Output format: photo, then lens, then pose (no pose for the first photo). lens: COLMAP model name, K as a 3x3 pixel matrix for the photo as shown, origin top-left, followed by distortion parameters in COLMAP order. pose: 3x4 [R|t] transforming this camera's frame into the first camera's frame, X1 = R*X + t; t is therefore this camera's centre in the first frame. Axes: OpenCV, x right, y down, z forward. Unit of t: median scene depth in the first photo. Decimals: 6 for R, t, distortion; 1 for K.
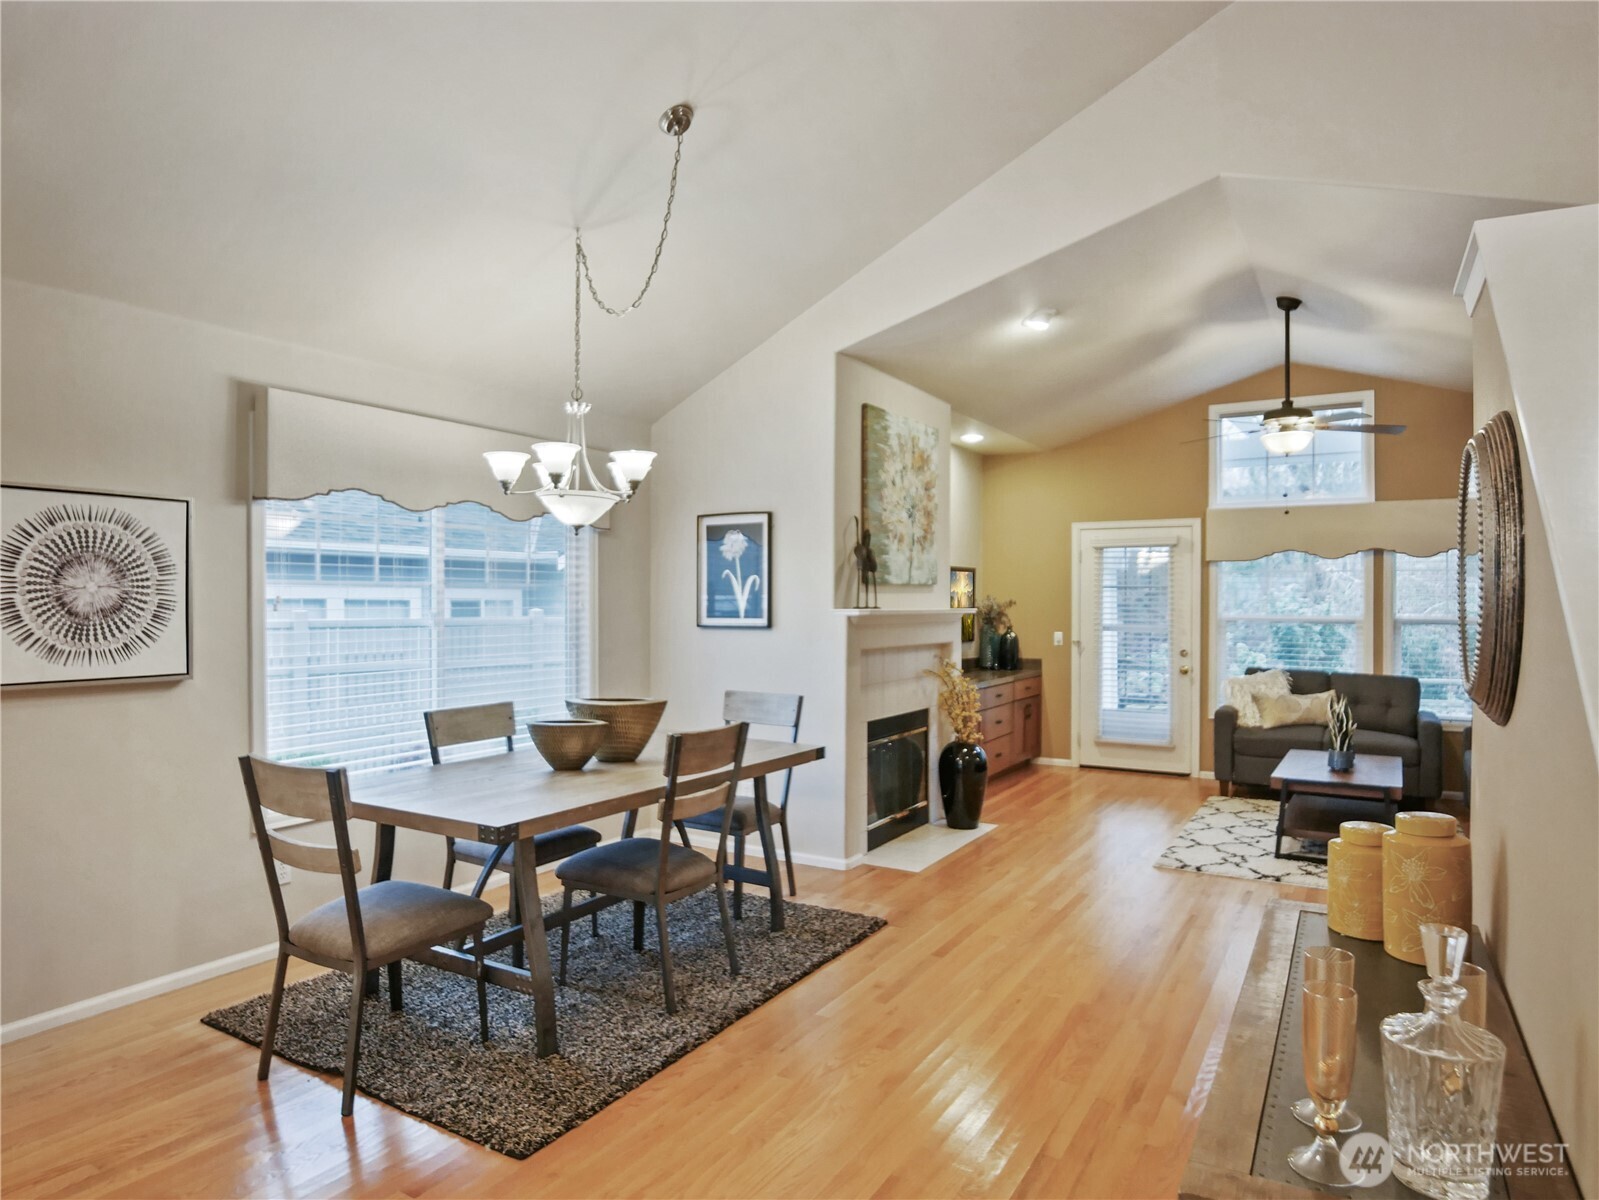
lens RADIAL K [[965.2, 0, 822.5], [0, 965.2, 613.8], [0, 0, 1]] dist [-0.030608, 0.008596]
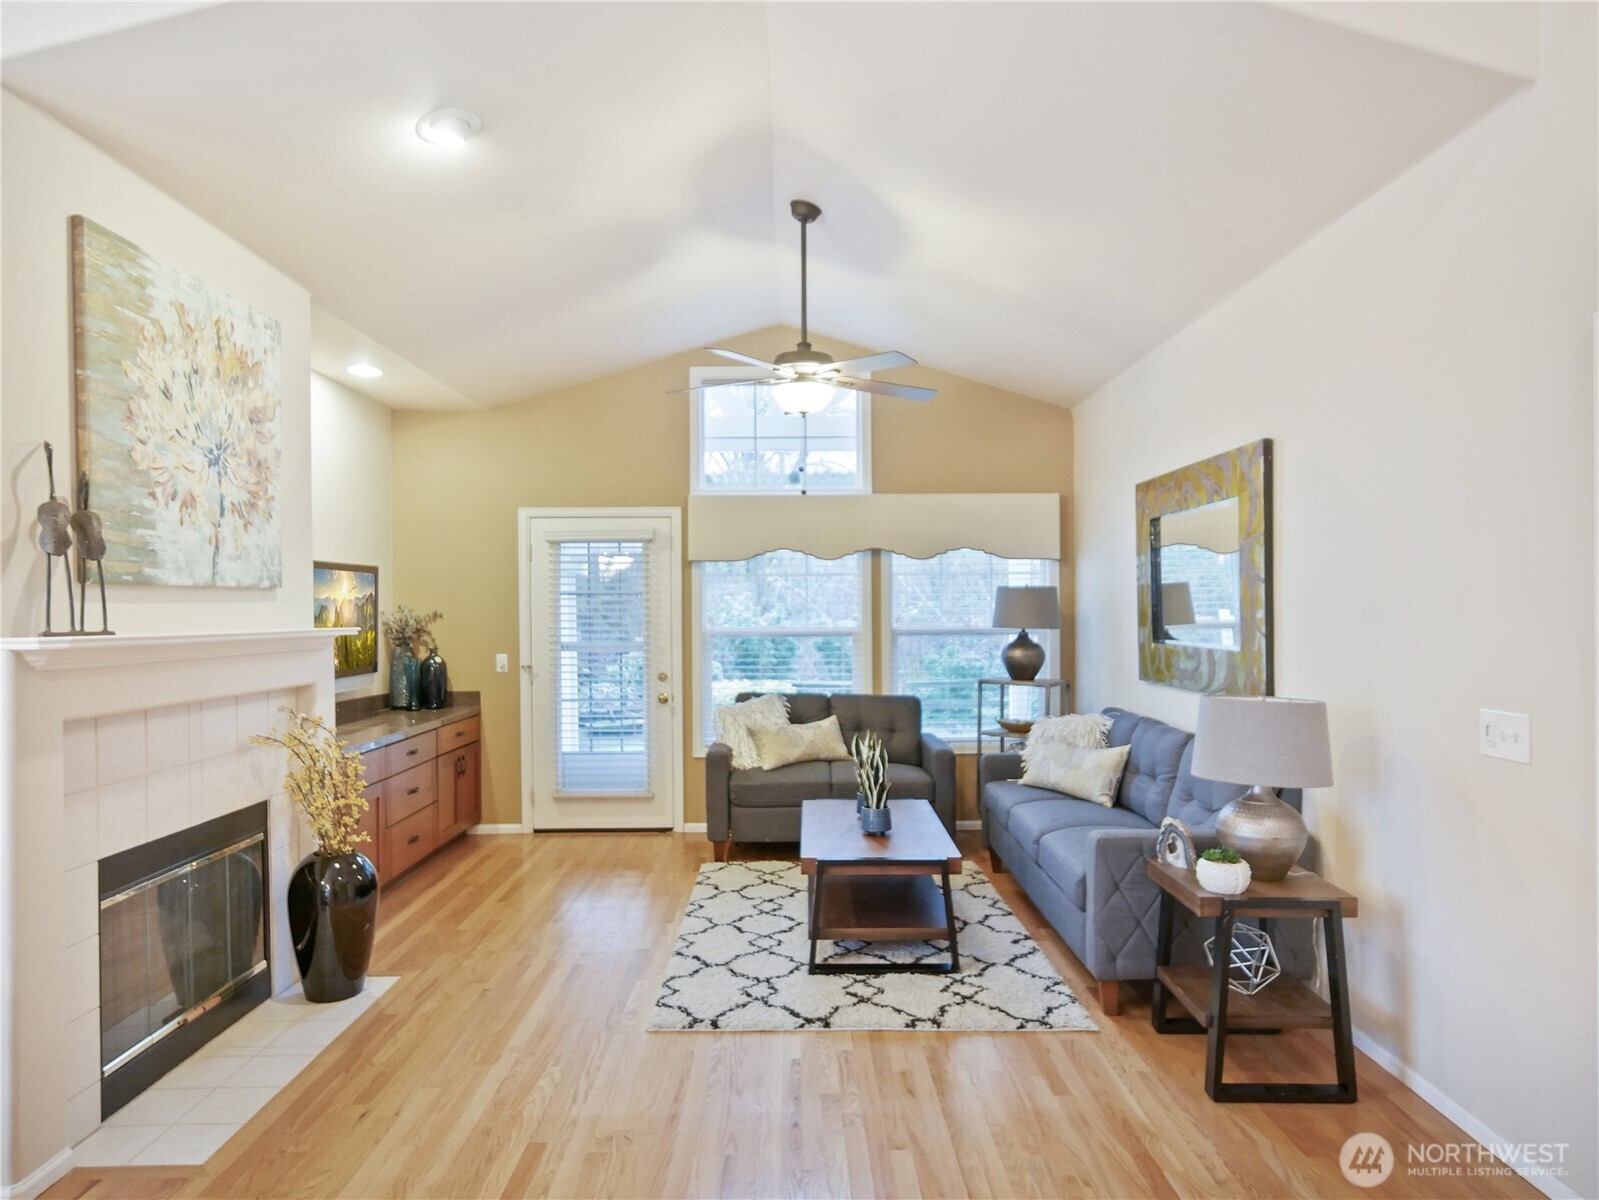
lens RADIAL K [[965.2, 0, 801.1], [0, 965.2, 616.2], [0, 0, 1]] dist [-0.030608, 0.008596]
pose [[0.863780, -0.011614, 0.503736, 0.095978], [0.015562, 0.999872, -0.003631, -0.005799], [-0.503629, 0.010976, 0.863850, 0.329306]]
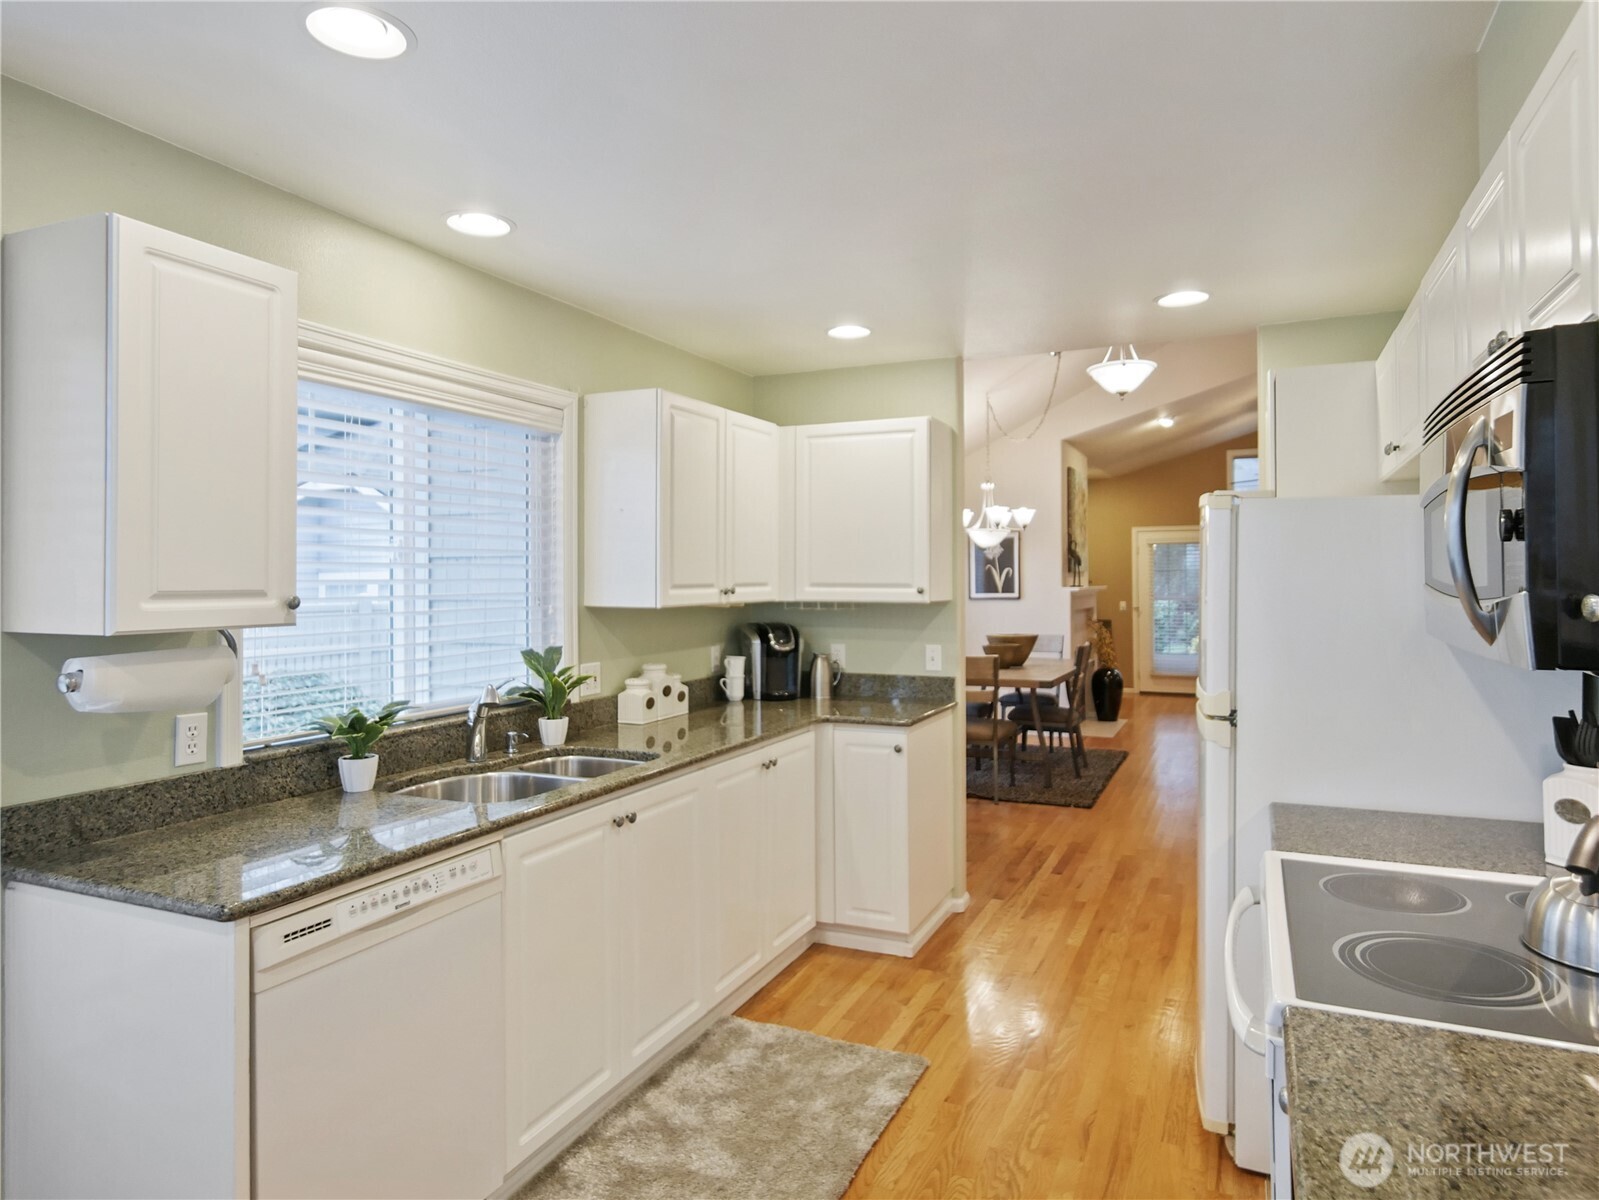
lens RADIAL K [[965.2, 0, 797.0], [0, 965.2, 587.6], [0, 0, 1]] dist [-0.030608, 0.008596]
pose [[0.996891, -0.012156, 0.077846, -0.502777], [0.012620, 0.999905, -0.005472, -0.000780], [-0.077772, 0.006437, 0.996950, -0.582449]]
